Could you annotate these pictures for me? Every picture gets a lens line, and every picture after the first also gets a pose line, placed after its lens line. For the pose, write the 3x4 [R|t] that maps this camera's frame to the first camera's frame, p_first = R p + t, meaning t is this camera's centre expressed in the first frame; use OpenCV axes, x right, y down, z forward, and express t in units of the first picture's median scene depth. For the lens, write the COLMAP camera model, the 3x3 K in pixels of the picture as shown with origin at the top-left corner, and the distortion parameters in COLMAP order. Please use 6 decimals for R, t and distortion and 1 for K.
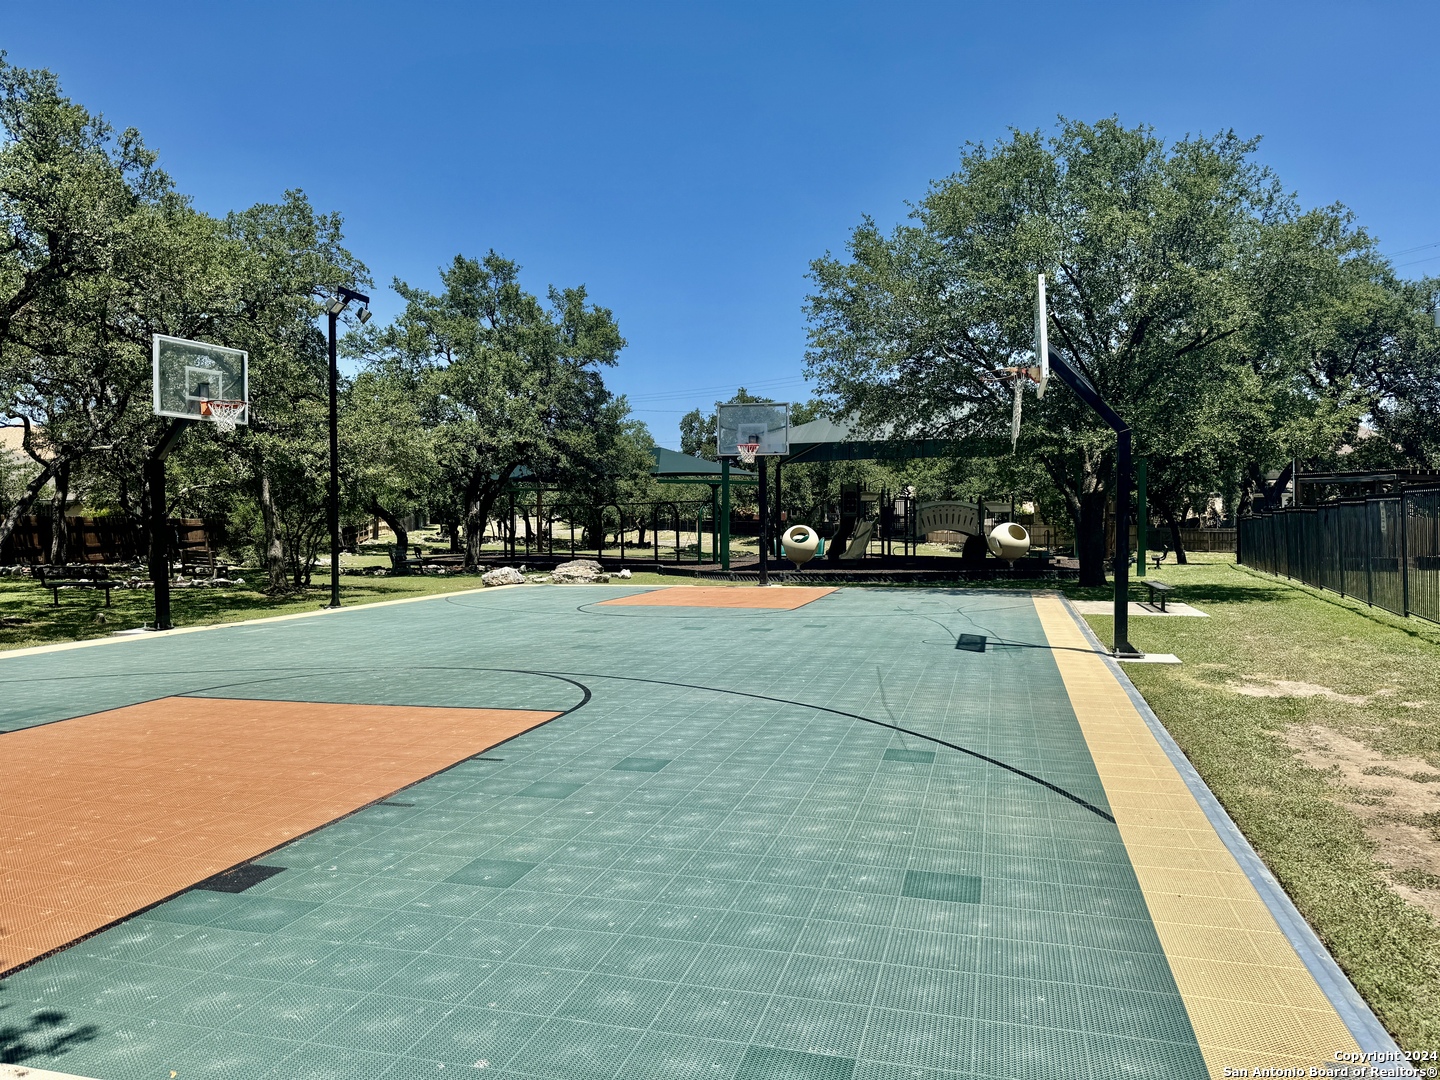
lens RADIAL K [[1037.2, 0, 719.9], [0, 1037.2, 552.0], [0, 0, 1]] dist [0.017862, -0.005394]
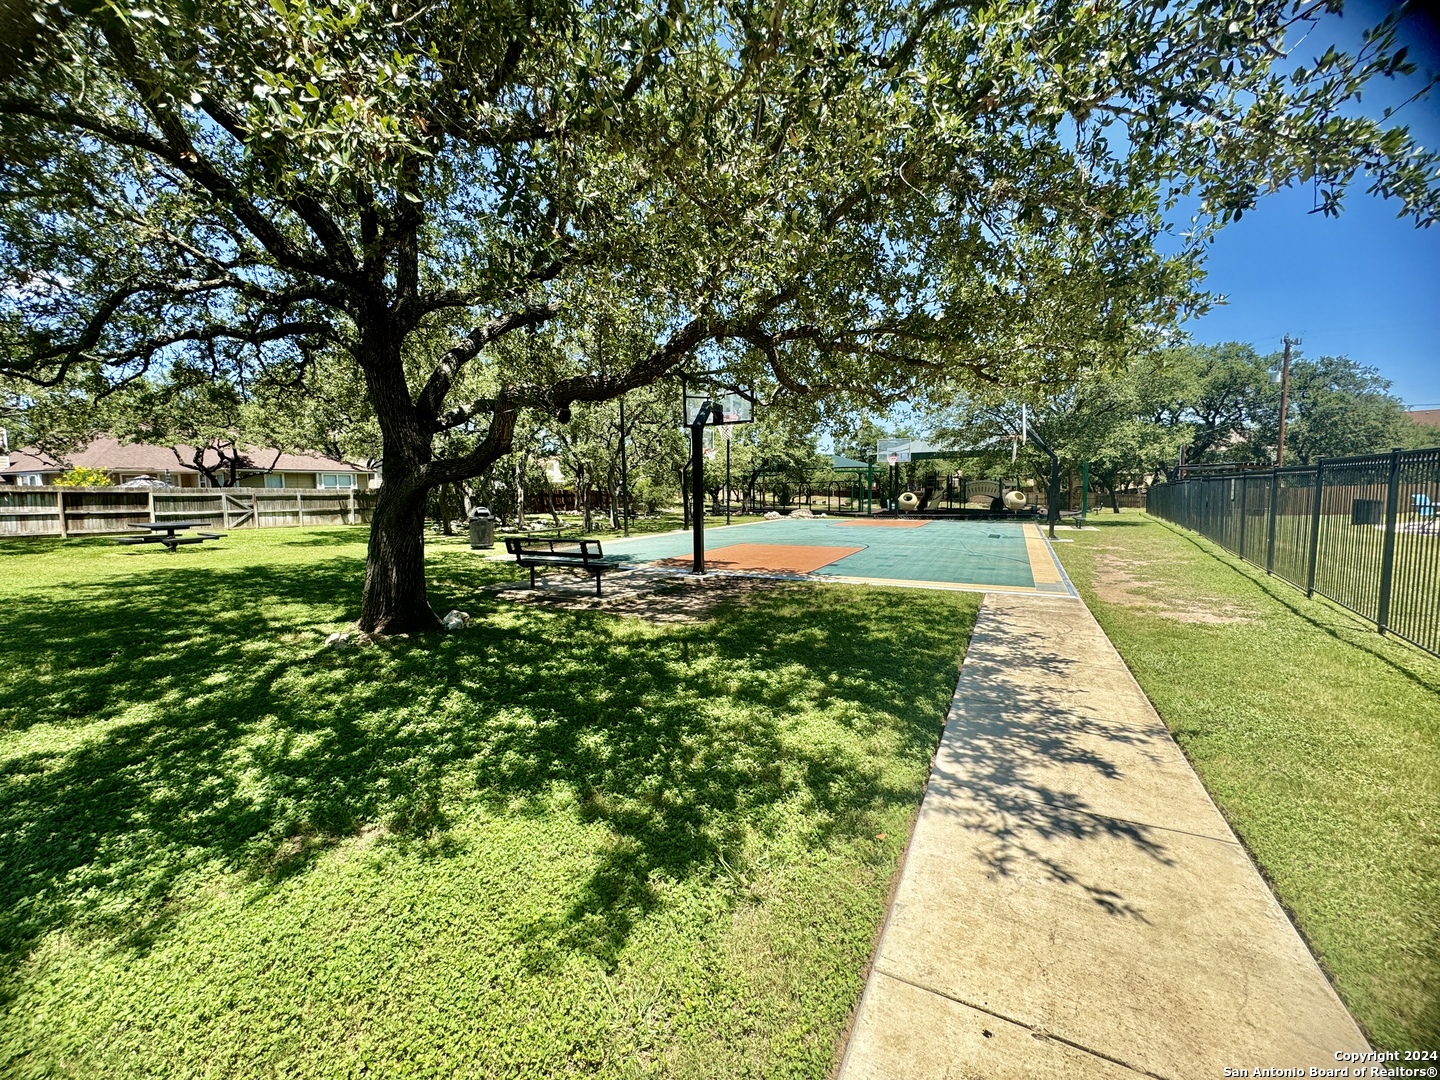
lens RADIAL K [[578.2, 0, 727.1], [0, 578.2, 549.5], [0, 0, 1]] dist [-0.001426, -0.000035]
pose [[0.981042, 0.015175, -0.193199, -0.052721], [-0.001575, 0.997521, 0.070352, 0.006514], [0.193788, -0.068714, 0.978634, -0.216220]]
